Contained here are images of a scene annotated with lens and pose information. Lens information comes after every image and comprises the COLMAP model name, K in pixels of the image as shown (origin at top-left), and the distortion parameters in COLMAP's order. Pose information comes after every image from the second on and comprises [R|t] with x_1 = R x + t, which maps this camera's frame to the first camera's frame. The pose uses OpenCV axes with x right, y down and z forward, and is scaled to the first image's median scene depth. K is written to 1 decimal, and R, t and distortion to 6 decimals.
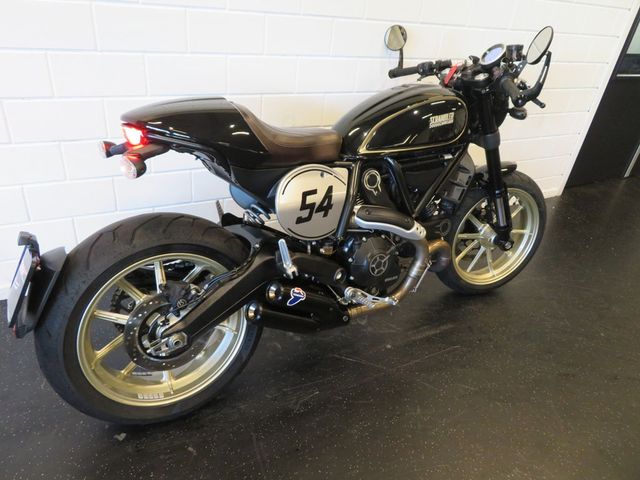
lens RADIAL K [[460.1, 0, 320.0], [0, 460.1, 240.0], [0, 0, 1]] dist [-0.003158, 0.006351]
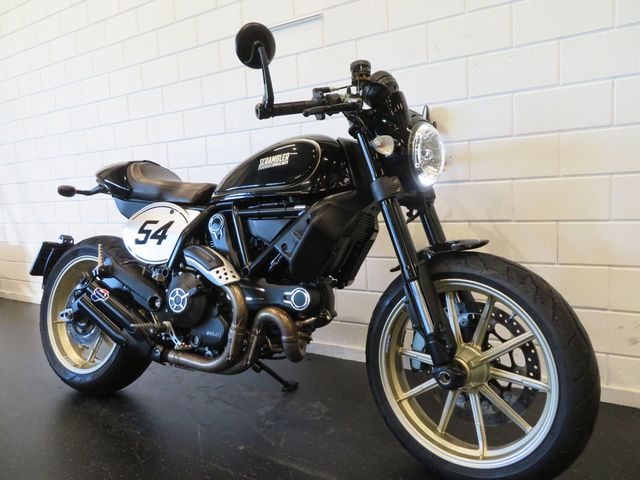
lens RADIAL K [[460.1, 0, 320.0], [0, 460.1, 240.0], [0, 0, 1]] dist [-0.003158, 0.006351]
pose [[0.485210, -0.037109, -0.873610, 1.155034], [-0.354649, 0.904879, -0.235411, 0.062948], [0.799247, 0.424049, 0.425895, 0.795741]]
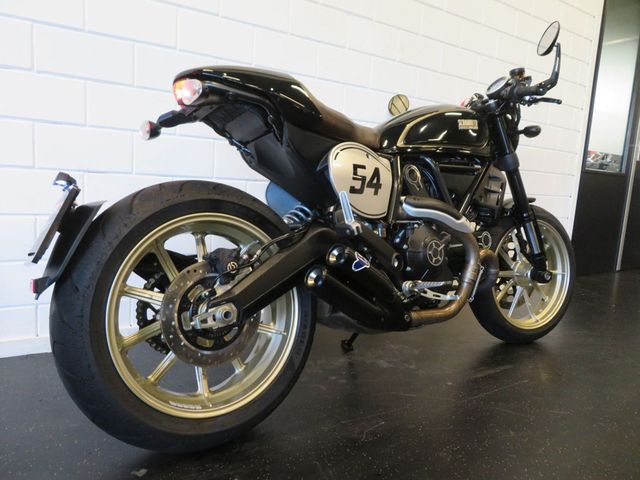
lens RADIAL K [[460.1, 0, 320.0], [0, 460.1, 240.0], [0, 0, 1]] dist [-0.003158, 0.006351]
pose [[0.995589, -0.060528, 0.071681, -0.169531], [0.083415, 0.920780, -0.381059, 0.370249], [-0.042938, 0.385357, 0.921768, 0.161906]]
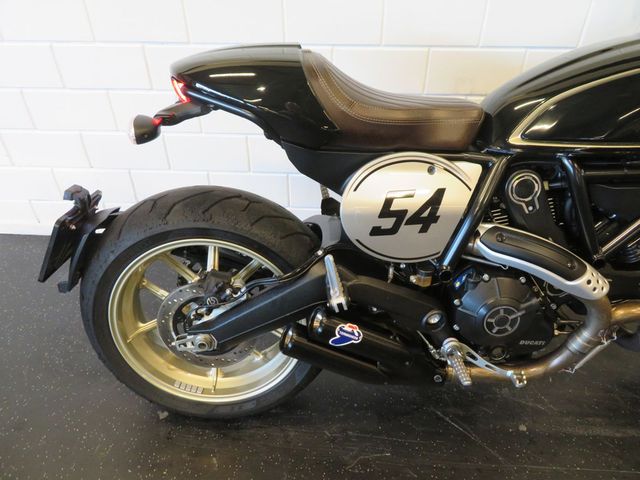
lens RADIAL K [[460.1, 0, 320.0], [0, 460.1, 240.0], [0, 0, 1]] dist [-0.003158, 0.006351]
pose [[0.852162, 0.223283, -0.473248, 0.195131], [-0.185047, 0.974542, 0.126591, -0.093317], [0.489466, -0.020303, 0.871786, 0.327705]]
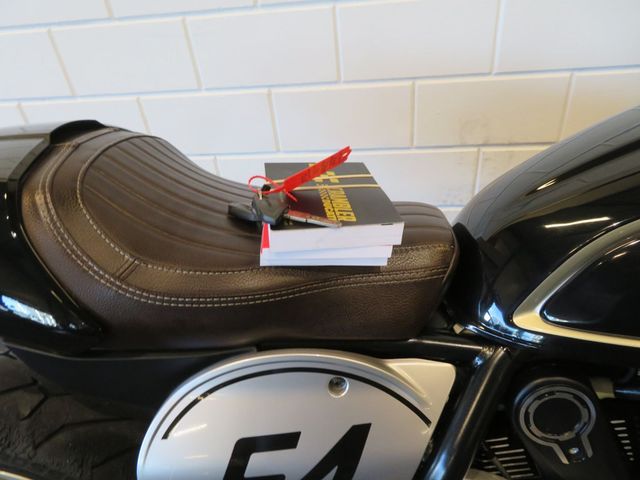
lens RADIAL K [[460.1, 0, 320.0], [0, 460.1, 240.0], [0, 0, 1]] dist [-0.003158, 0.006351]
pose [[0.791236, 0.190916, -0.580945, 0.146958], [-0.144617, 0.981486, 0.125580, -0.258891], [0.594164, -0.015349, 0.804197, 0.718280]]
